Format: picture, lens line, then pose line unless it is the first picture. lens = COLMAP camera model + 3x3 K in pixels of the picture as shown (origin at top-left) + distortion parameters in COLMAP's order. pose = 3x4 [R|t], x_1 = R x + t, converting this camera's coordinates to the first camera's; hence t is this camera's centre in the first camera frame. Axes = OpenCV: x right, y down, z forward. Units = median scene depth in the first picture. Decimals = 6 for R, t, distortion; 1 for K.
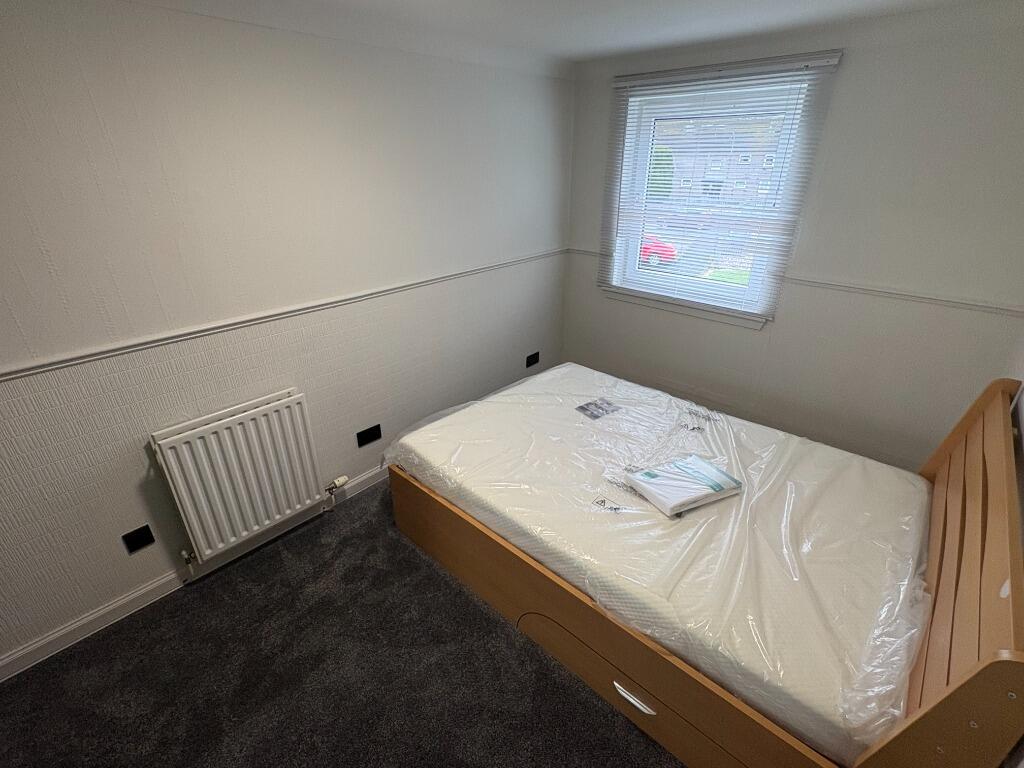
lens RADIAL K [[474.5, 0, 512.0], [0, 474.5, 384.0], [0, 0, 1]] dist [-0.001266, -0.000347]
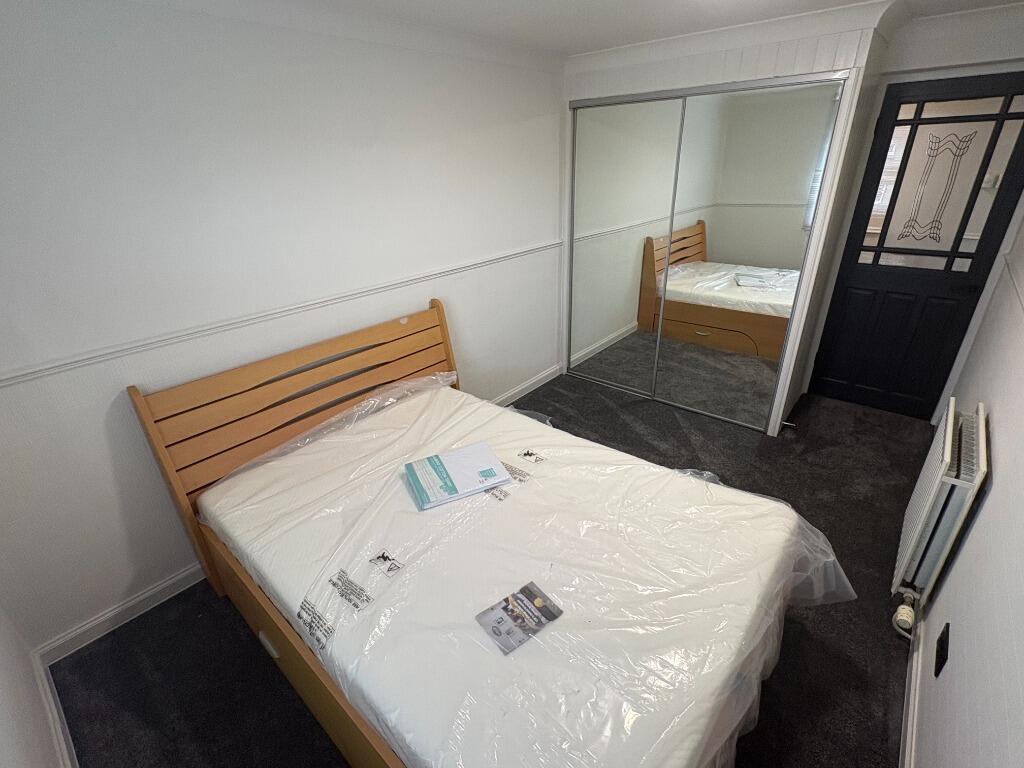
lens RADIAL K [[474.5, 0, 512.0], [0, 474.5, 384.0], [0, 0, 1]] dist [-0.001266, -0.000347]
pose [[-0.998859, 0.044601, -0.017060, 0.190890], [0.015133, 0.634493, 0.772781, -0.538699], [0.045292, 0.771641, -0.634444, 1.155485]]
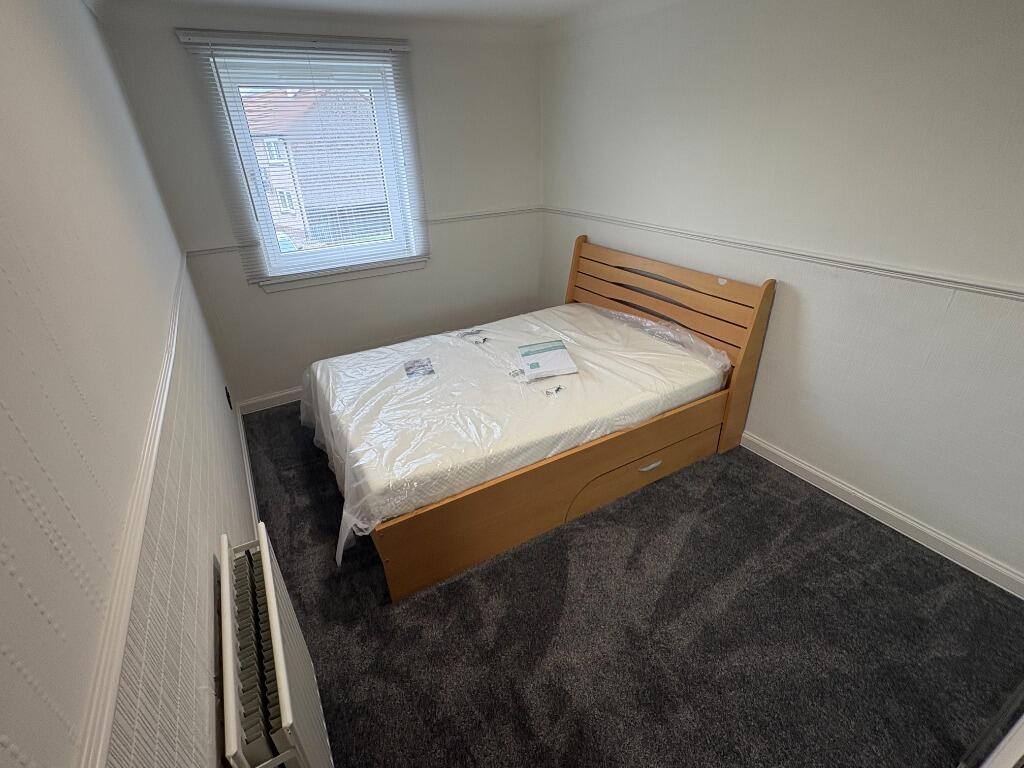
lens RADIAL K [[474.5, 0, 512.0], [0, 474.5, 384.0], [0, 0, 1]] dist [-0.001266, -0.000347]
pose [[0.300417, -0.452928, 0.839408, -0.653896], [0.441202, 0.846235, 0.298709, -0.141231], [-0.845630, 0.280612, 0.454056, 0.368509]]
